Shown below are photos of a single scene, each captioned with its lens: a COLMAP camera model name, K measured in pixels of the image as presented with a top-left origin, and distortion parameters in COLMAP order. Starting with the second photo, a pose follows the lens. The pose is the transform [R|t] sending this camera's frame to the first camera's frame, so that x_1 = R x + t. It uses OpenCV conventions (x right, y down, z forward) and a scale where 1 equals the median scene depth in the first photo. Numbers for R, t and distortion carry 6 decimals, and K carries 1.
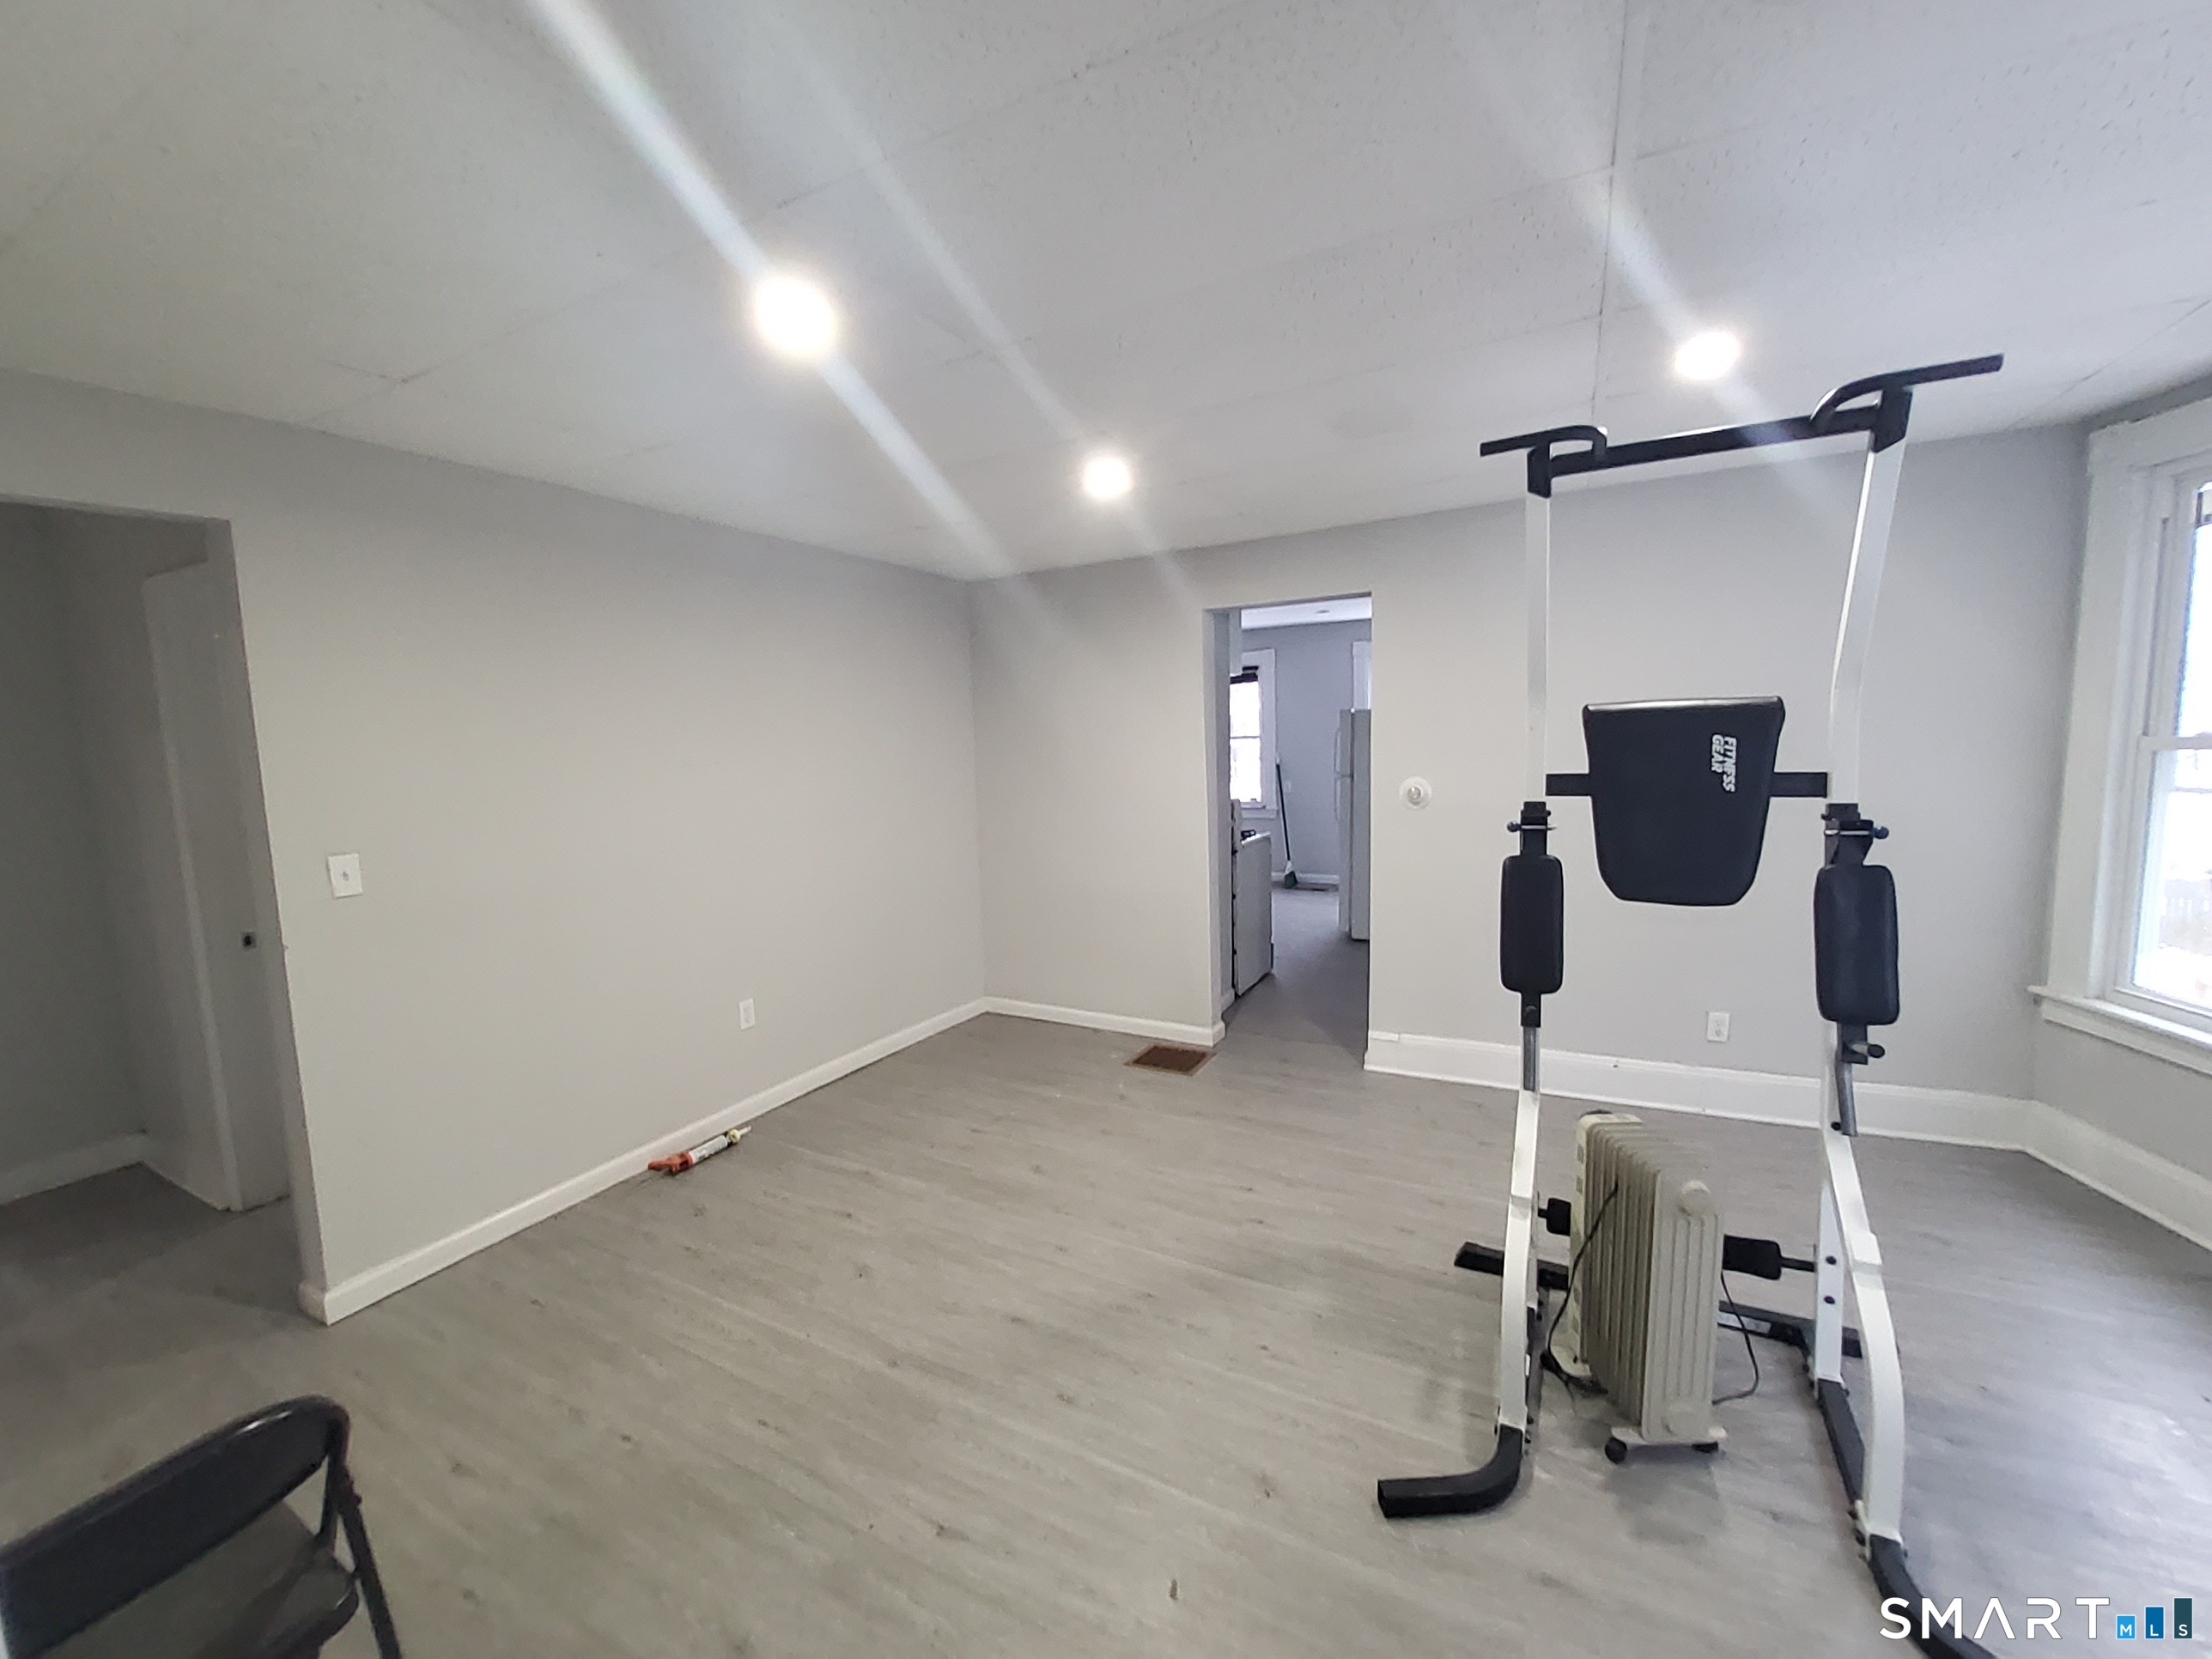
lens RADIAL K [[862.6, 0, 1090.6], [0, 862.6, 823.4], [0, 0, 1]] dist [-0.000123, -0.000081]
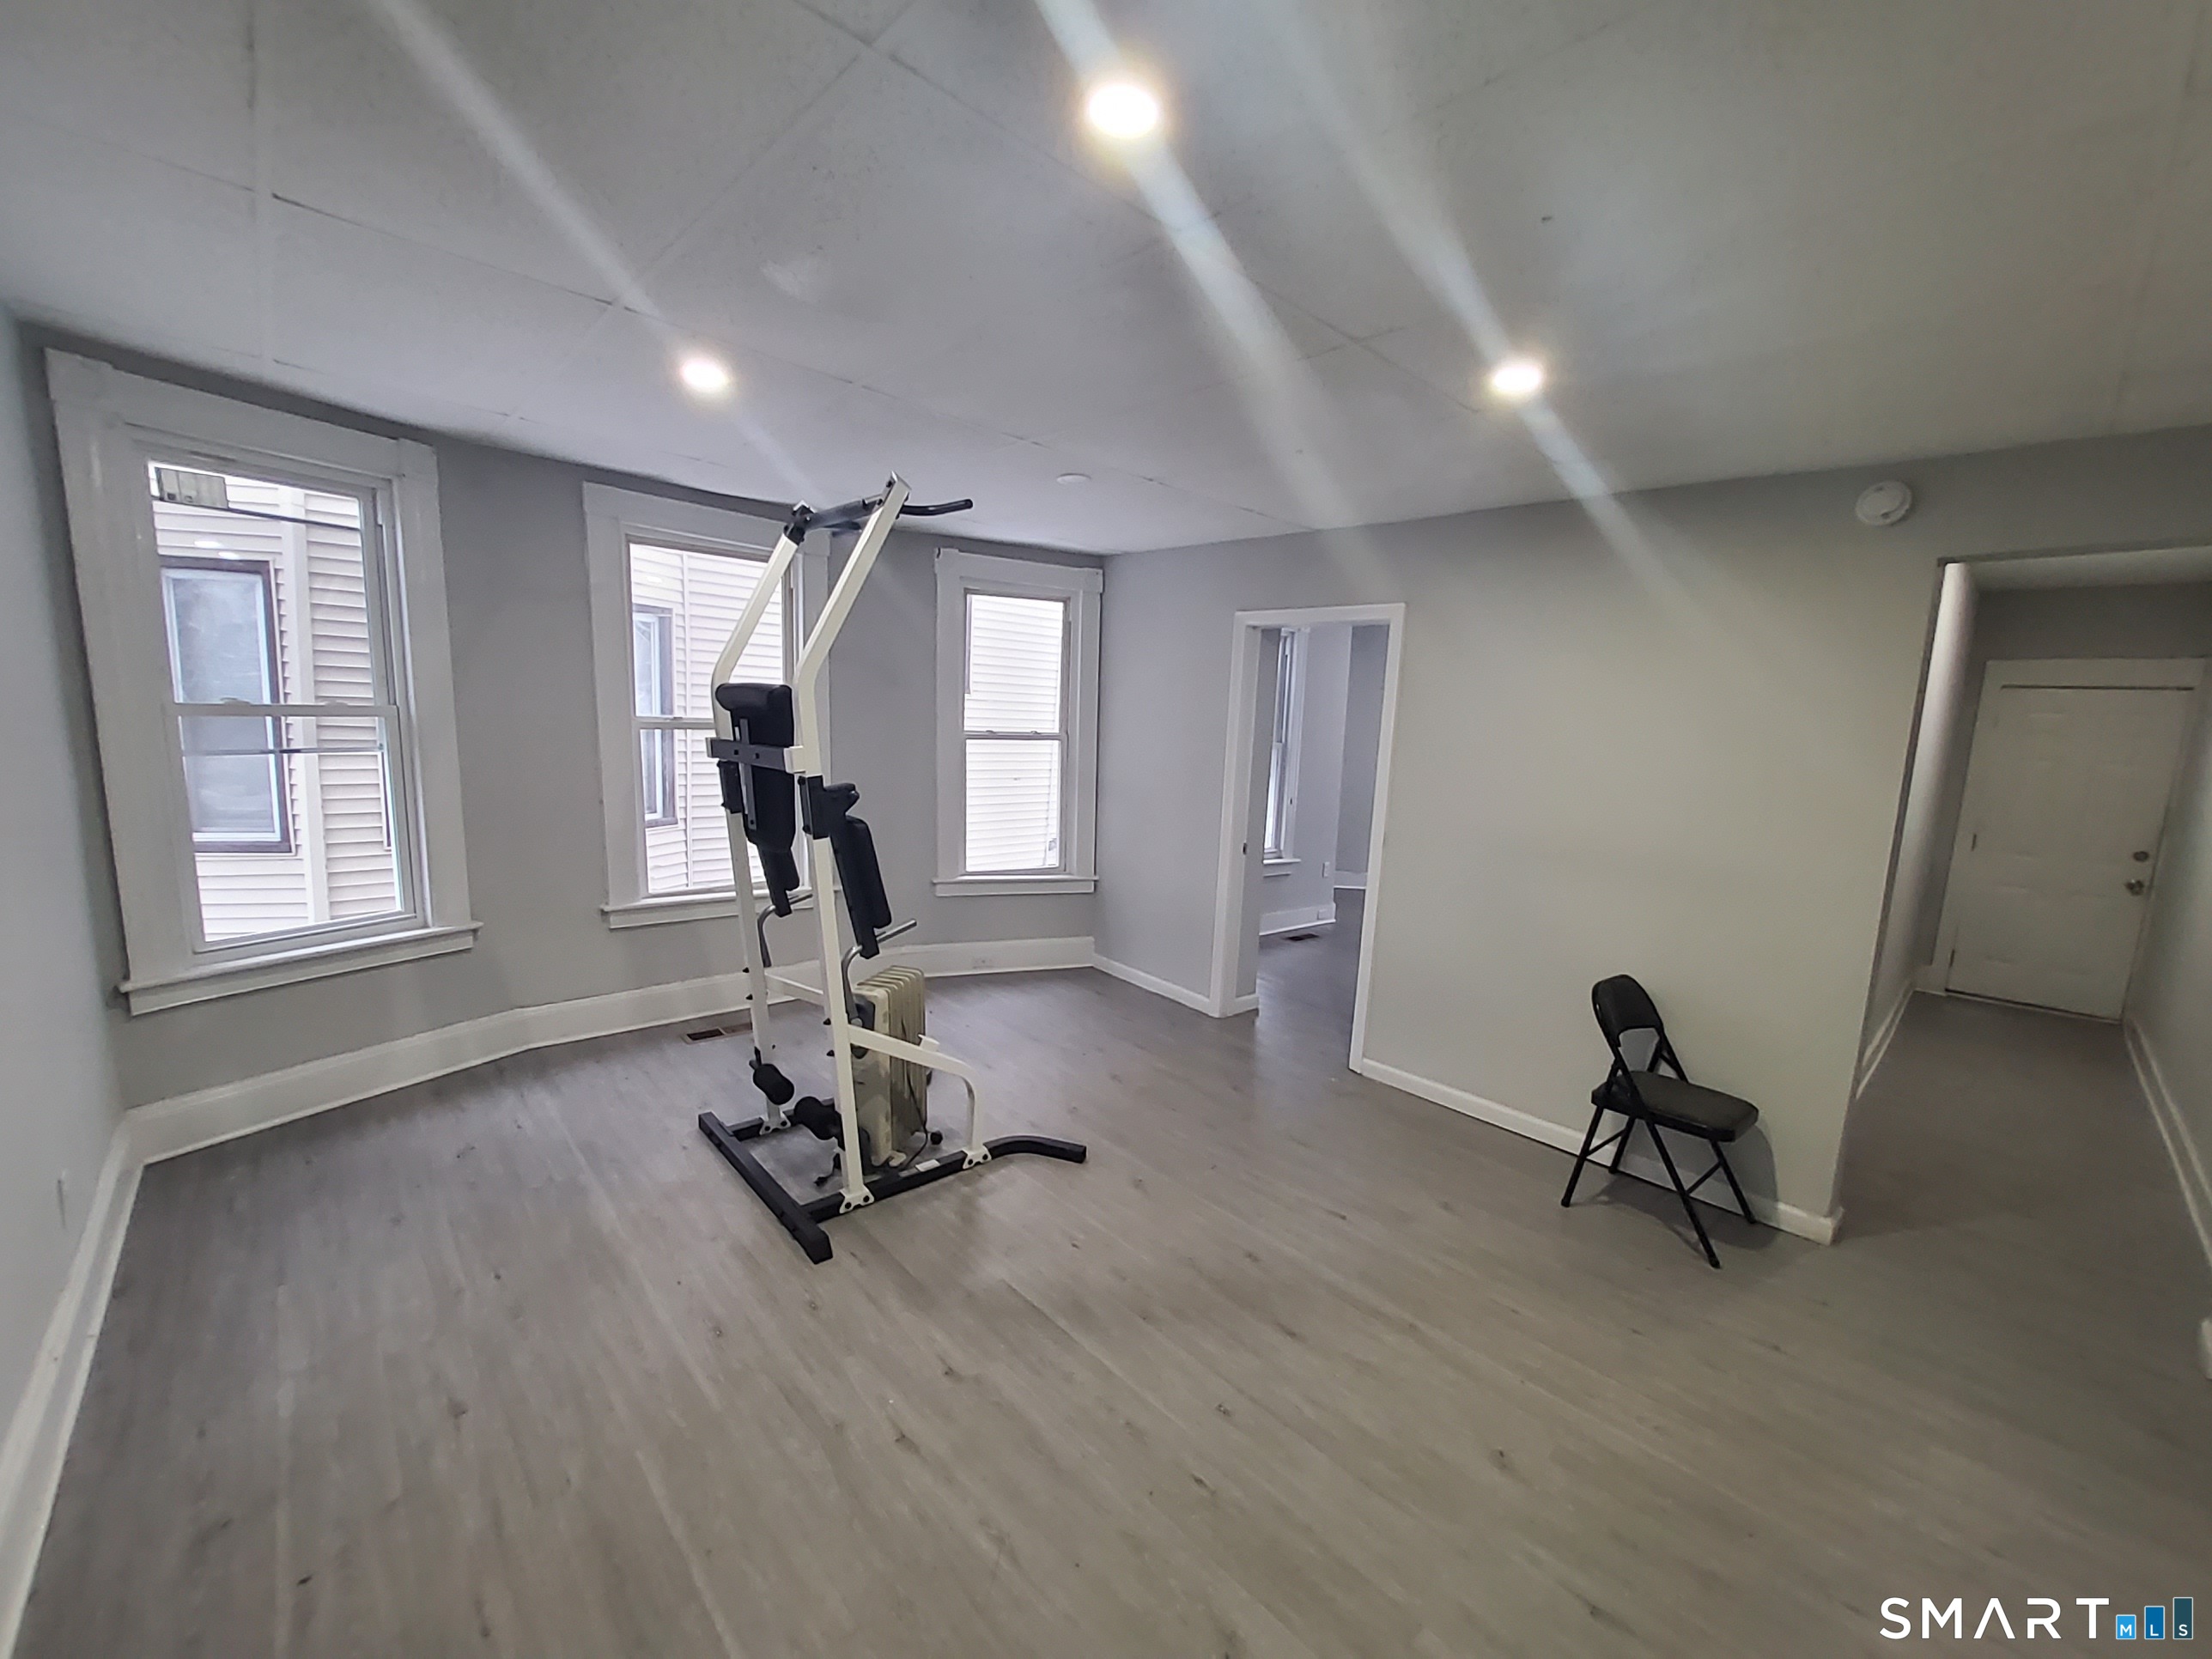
lens RADIAL K [[862.6, 0, 1111.1], [0, 862.6, 833.2], [0, 0, 1]] dist [-0.000123, -0.000081]
pose [[-0.948482, -0.057921, 0.311492, -0.160046], [0.013251, 0.975035, 0.221655, -0.175075], [-0.316555, 0.214363, -0.924036, 1.799581]]
